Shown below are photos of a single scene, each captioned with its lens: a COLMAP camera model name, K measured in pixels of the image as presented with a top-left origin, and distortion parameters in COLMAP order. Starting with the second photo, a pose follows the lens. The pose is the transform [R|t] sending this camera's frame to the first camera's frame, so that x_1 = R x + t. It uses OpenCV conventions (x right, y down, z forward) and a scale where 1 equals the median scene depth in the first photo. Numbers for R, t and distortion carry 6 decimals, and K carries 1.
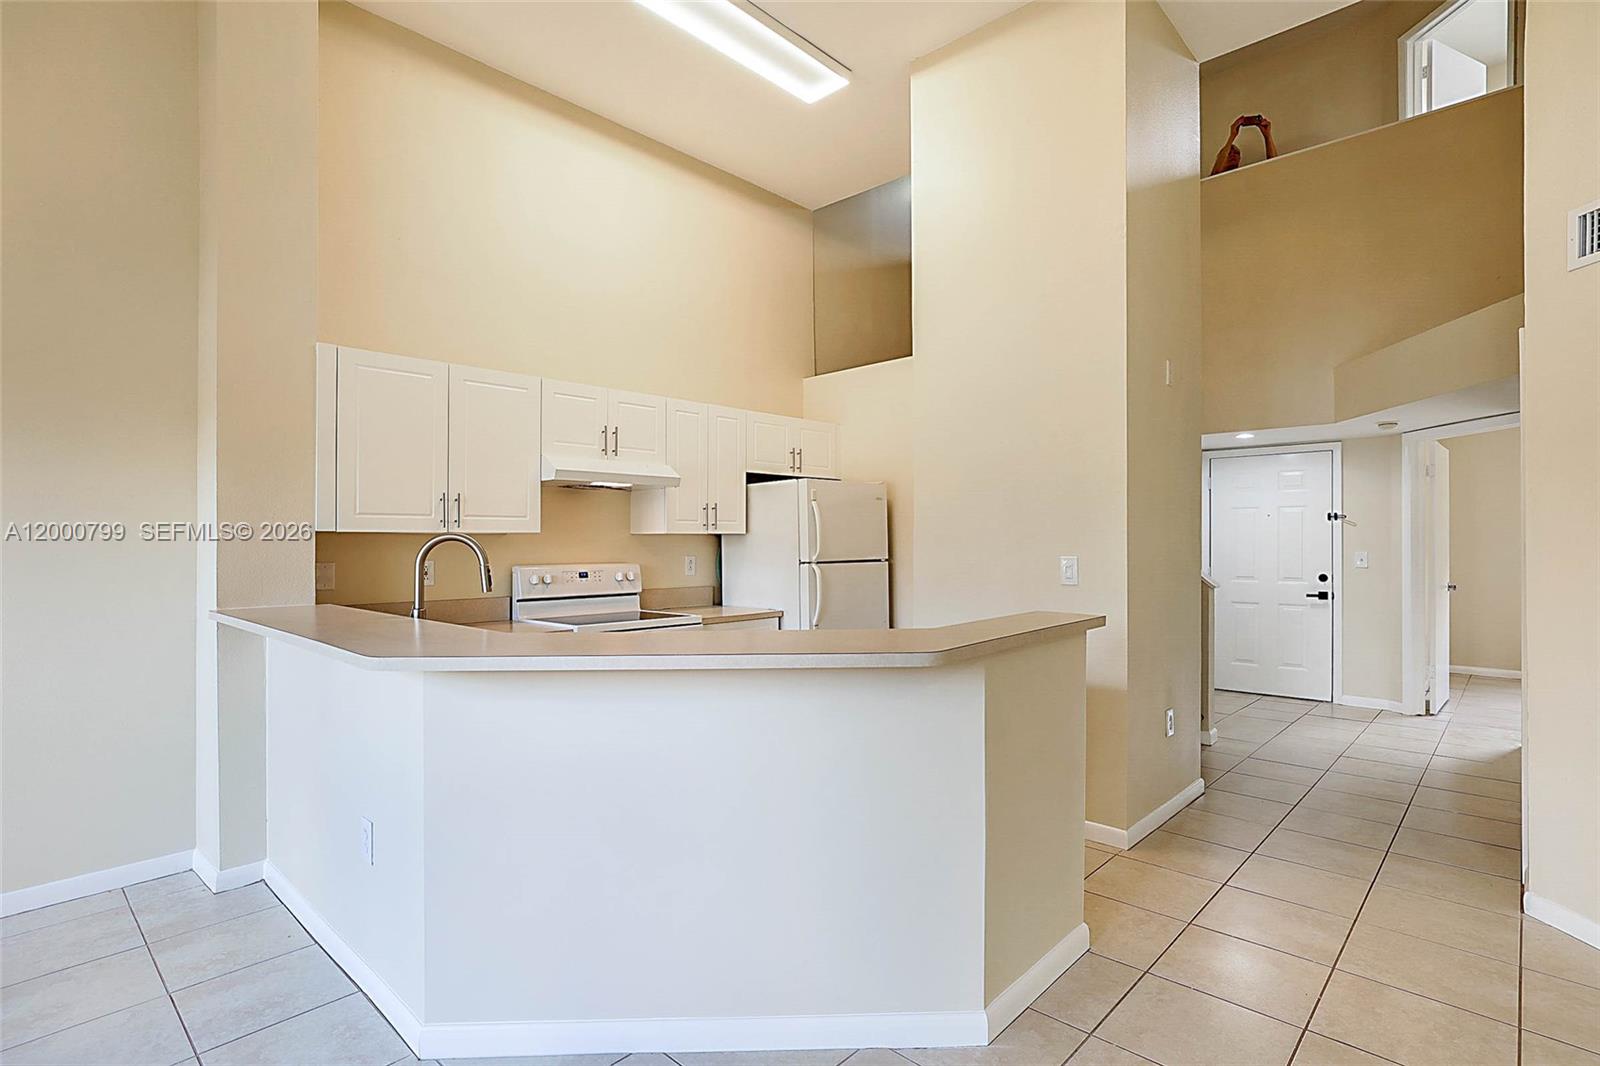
lens RADIAL K [[787.2, 0, 800.3], [0, 787.2, 536.5], [0, 0, 1]] dist [-0.023592, 0.003451]
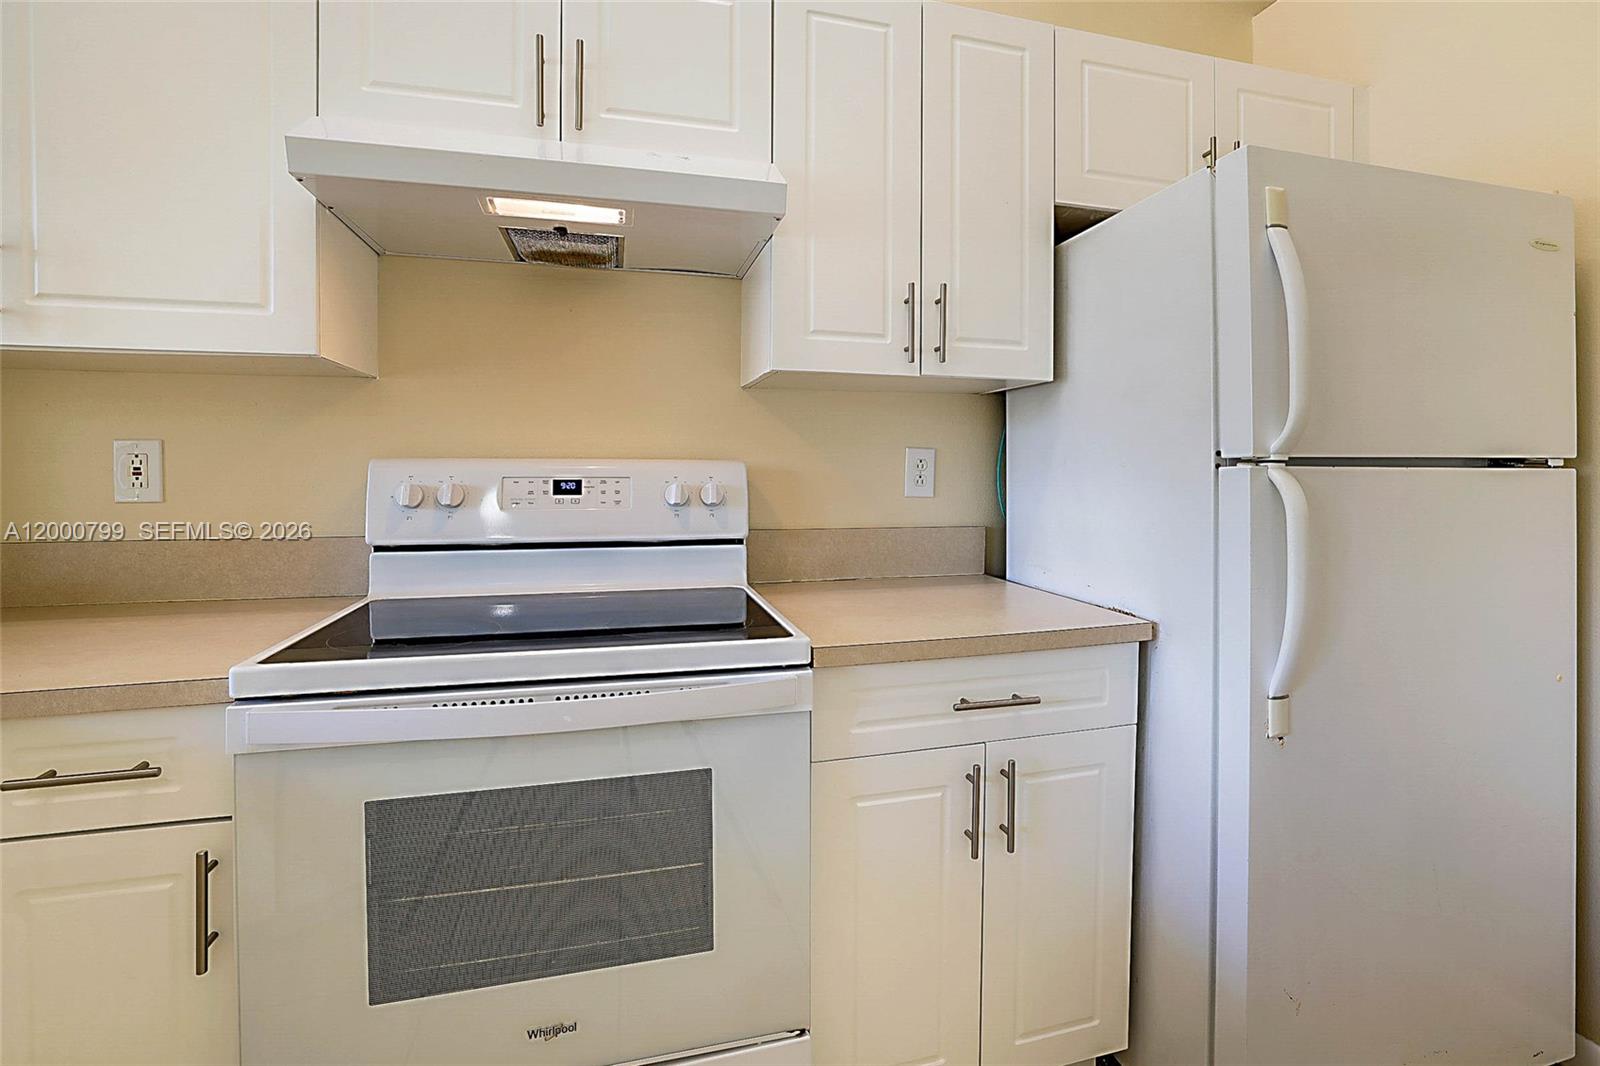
lens RADIAL K [[757.1, 0, 829.8], [0, 757.1, 473.5], [0, 0, 1]] dist [-0.026050, 0.000652]
pose [[0.860299, 0.012345, -0.509641, 0.016871], [-0.003331, 0.999822, 0.018596, 0.033505], [0.509780, -0.014301, 0.860186, 0.711033]]
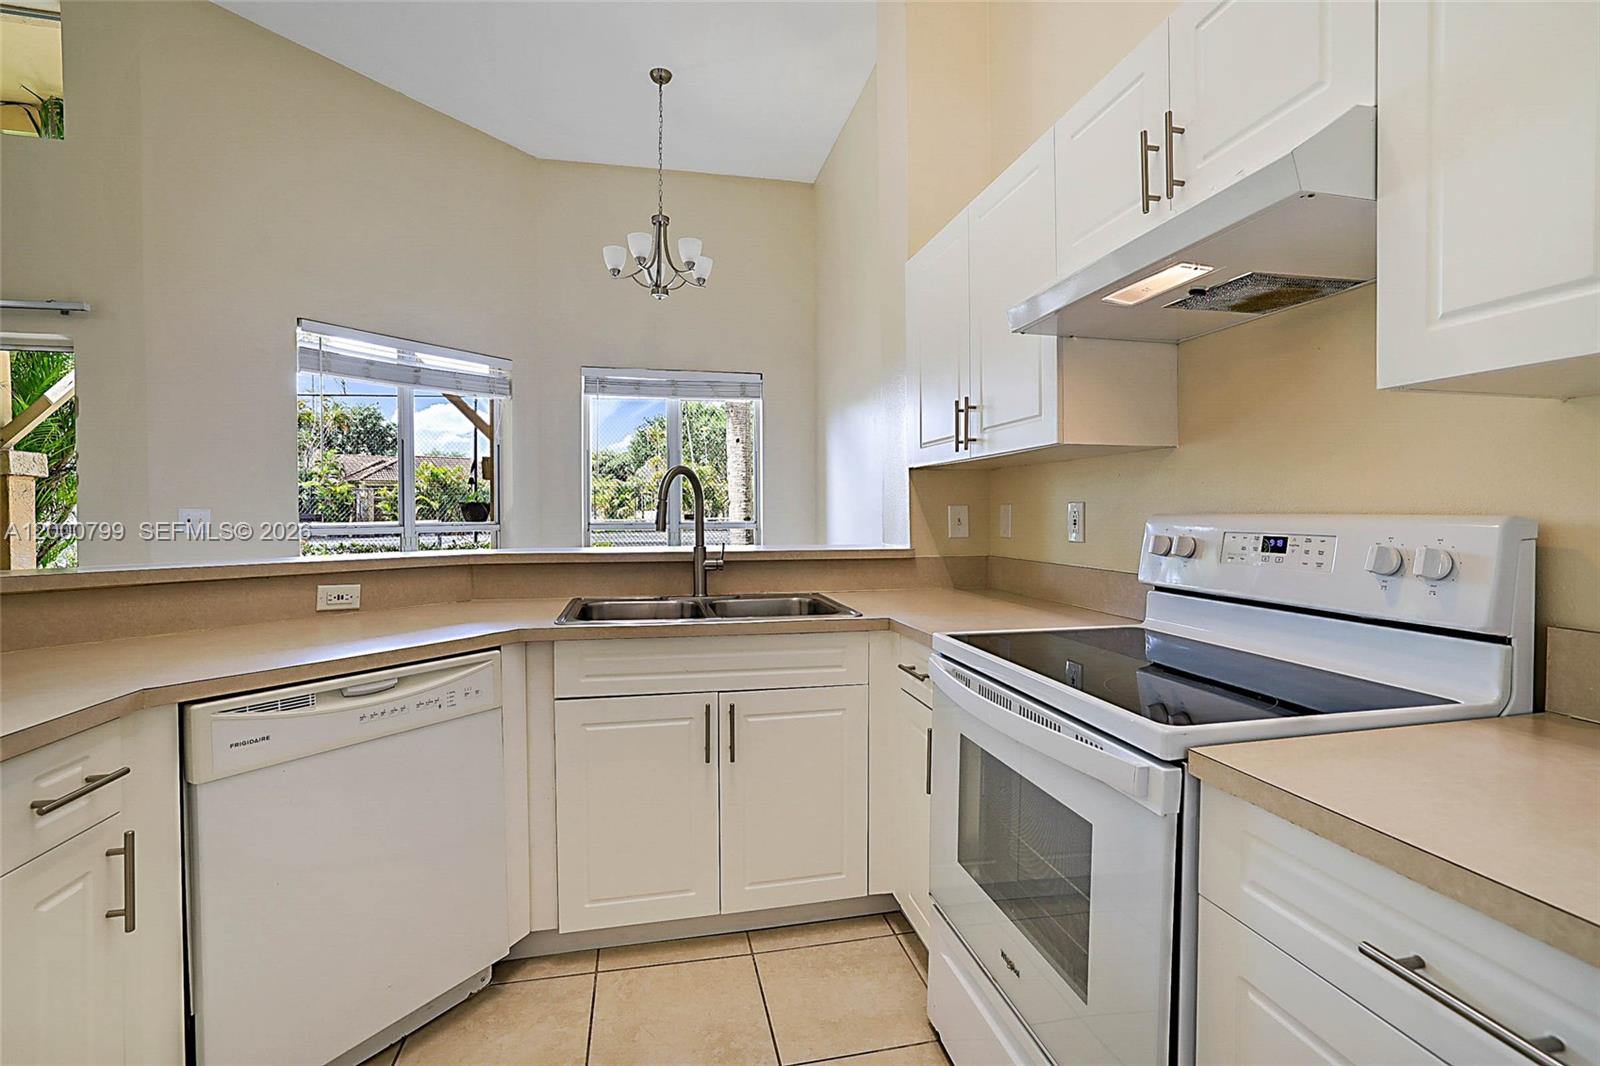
lens RADIAL K [[710.9, 0, 800.7], [0, 710.9, 521.7], [0, 0, 1]] dist [-0.021679, 0.005486]
pose [[-0.563359, 0.017063, -0.826036, 0.102146], [0.011605, 0.999852, 0.012739, 0.030604], [0.826131, -0.002410, -0.563474, 0.947872]]
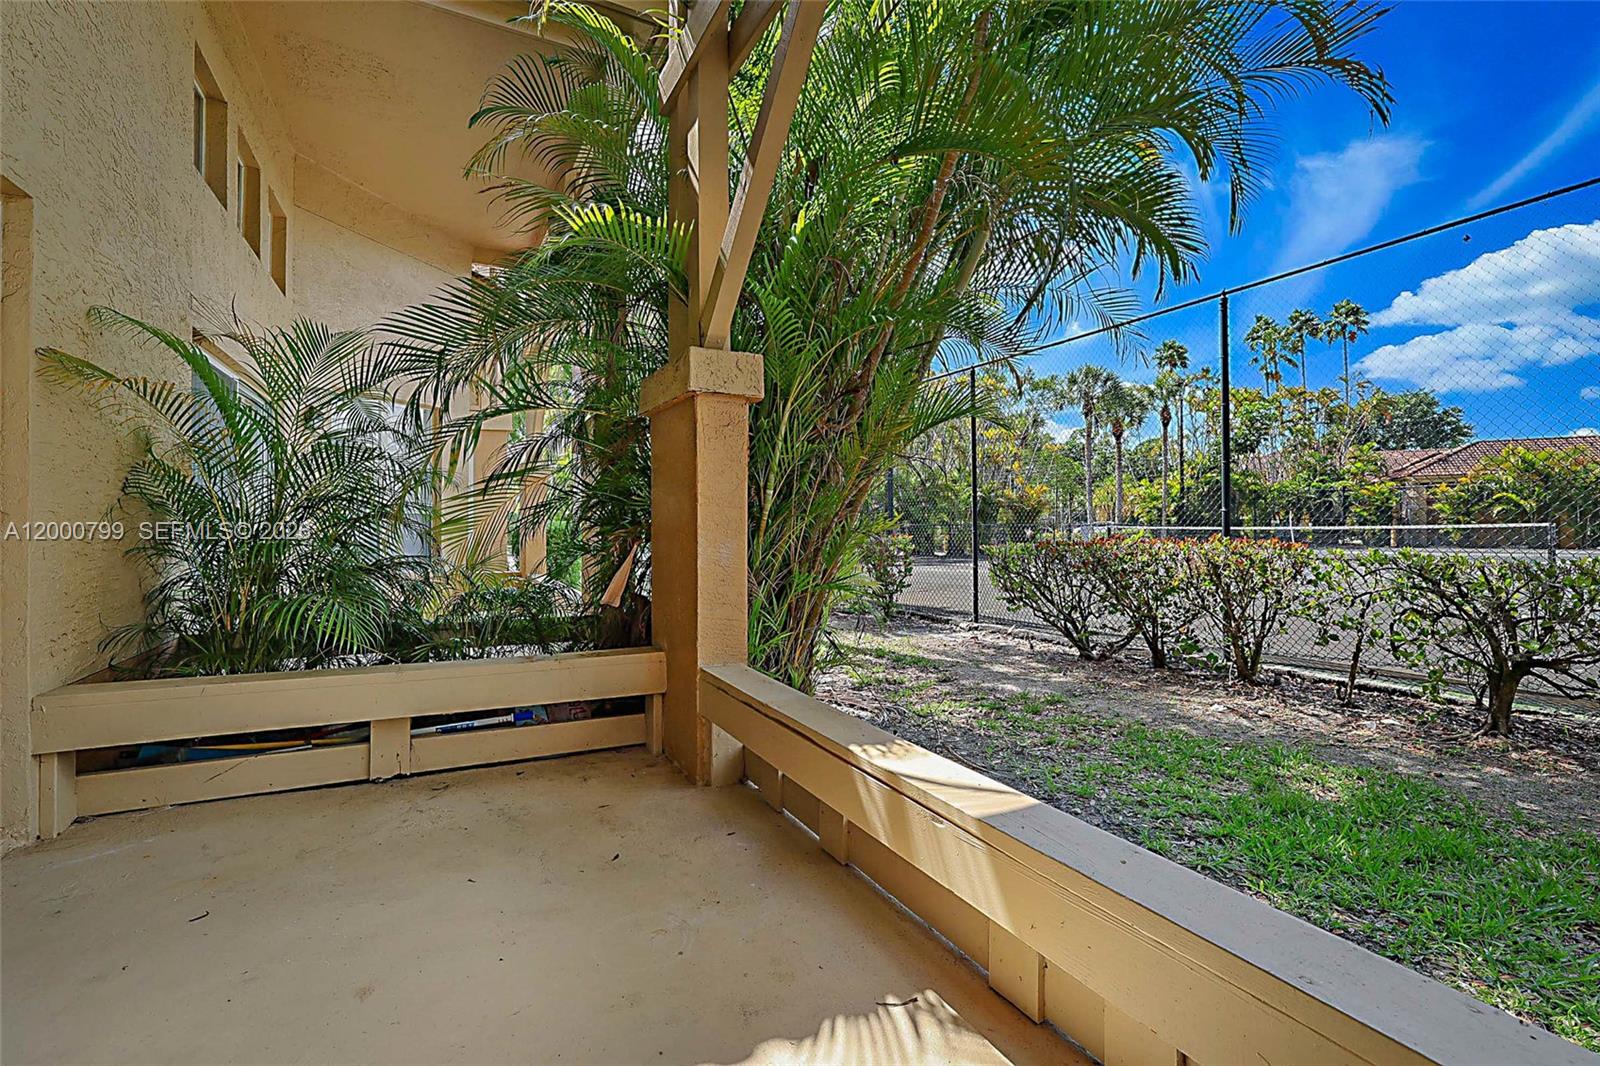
lens RADIAL K [[691.2, 0, 798.1], [0, 691.2, 520.5], [0, 0, 1]] dist [-0.033847, 0.008257]
pose [[-0.950112, 0.008481, 0.311793, -0.385453], [0.004324, 0.999892, -0.014020, 0.074808], [-0.311878, -0.011972, -0.950047, -0.204711]]
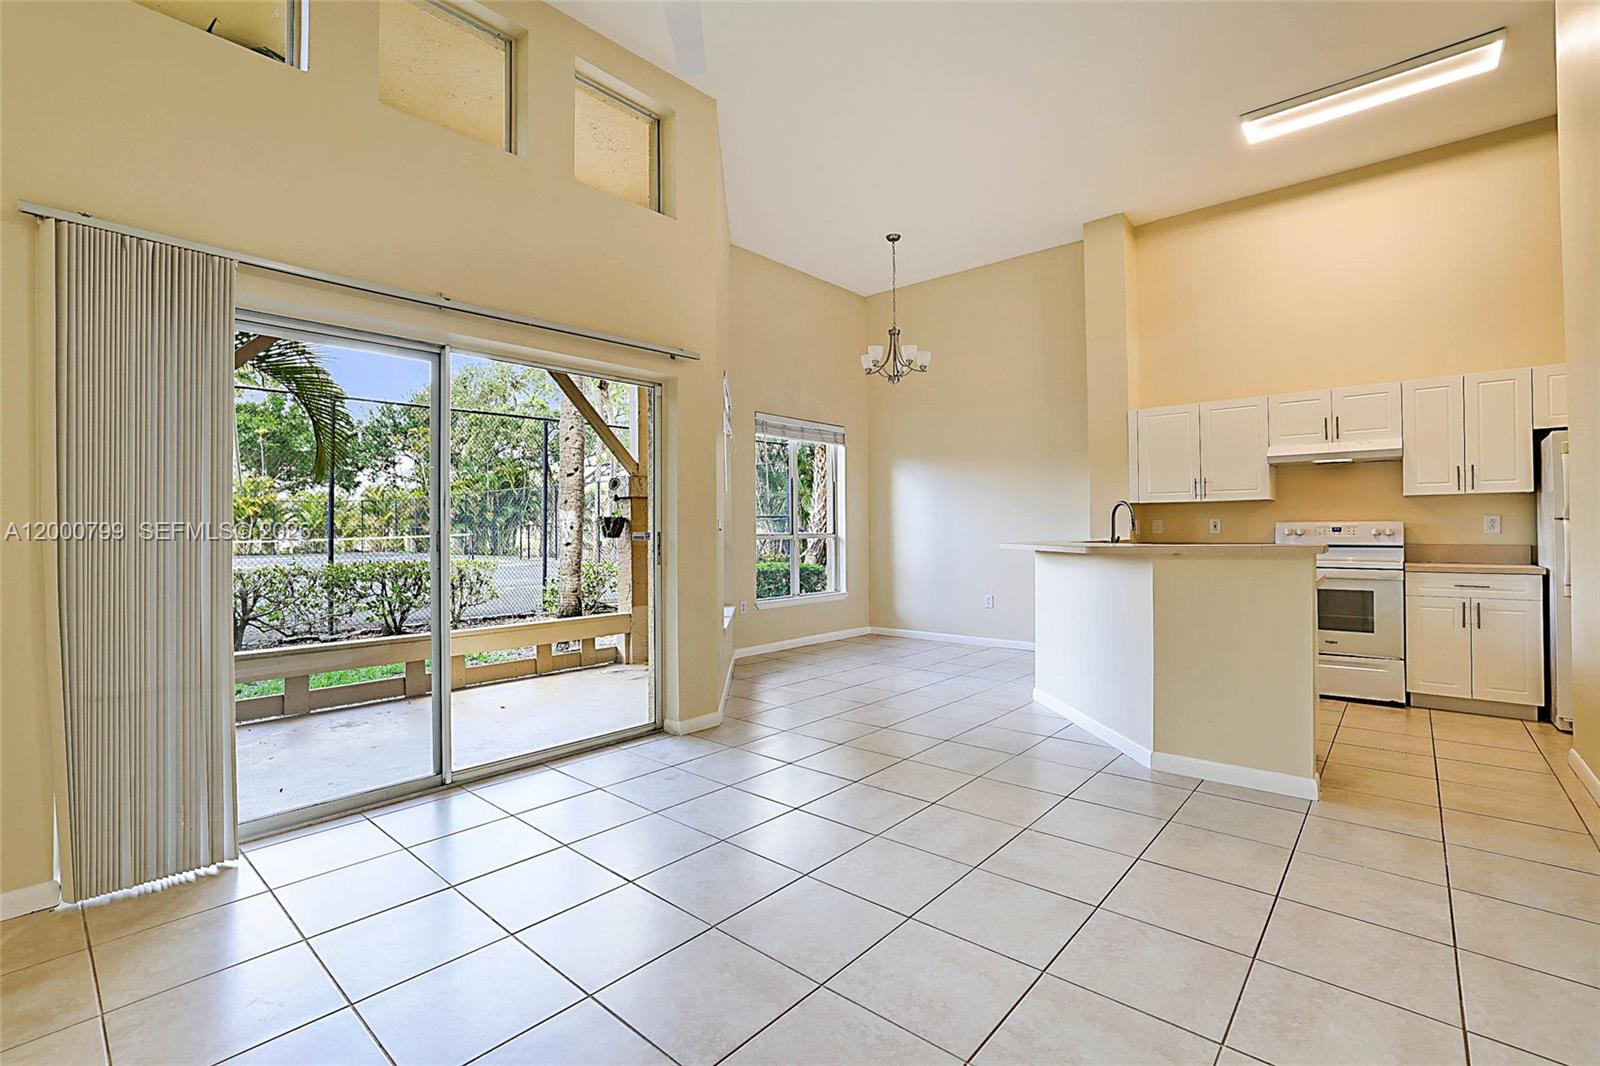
lens RADIAL K [[710.9, 0, 805.4], [0, 710.9, 526.1], [0, 0, 1]] dist [-0.021679, 0.005486]
pose [[0.045663, -0.001976, -0.998955, 0.820639], [0.013739, 0.999905, -0.001350, 0.030778], [0.998862, -0.013663, 0.045686, 0.048237]]
